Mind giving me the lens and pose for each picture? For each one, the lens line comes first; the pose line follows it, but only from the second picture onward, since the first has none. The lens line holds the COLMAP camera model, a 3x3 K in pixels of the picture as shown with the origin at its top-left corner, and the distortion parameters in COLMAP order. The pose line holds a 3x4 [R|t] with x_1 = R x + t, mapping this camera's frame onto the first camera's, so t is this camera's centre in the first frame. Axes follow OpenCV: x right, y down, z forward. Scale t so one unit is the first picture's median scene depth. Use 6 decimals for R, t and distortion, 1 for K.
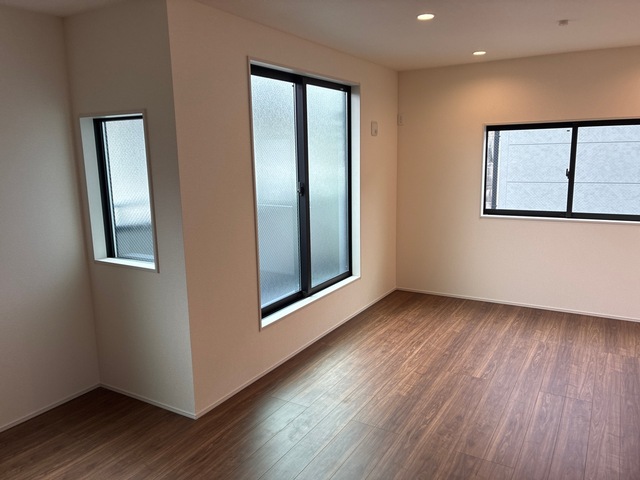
lens RADIAL K [[485.6, 0, 320.0], [0, 485.6, 240.0], [0, 0, 1]] dist [0.001767, 0.000880]
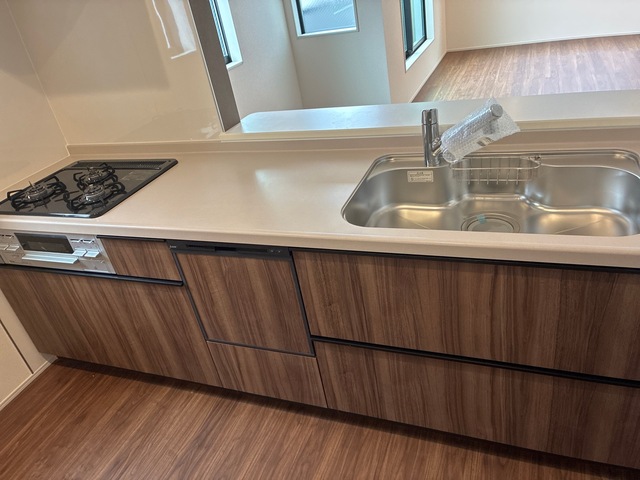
lens RADIAL K [[485.6, 0, 320.0], [0, 485.6, 240.0], [0, 0, 1]] dist [0.001767, 0.000880]
pose [[0.975089, -0.205772, 0.082824, -0.602476], [0.166728, 0.926193, 0.338184, 0.114625], [-0.146300, -0.315951, 0.937428, -0.490936]]
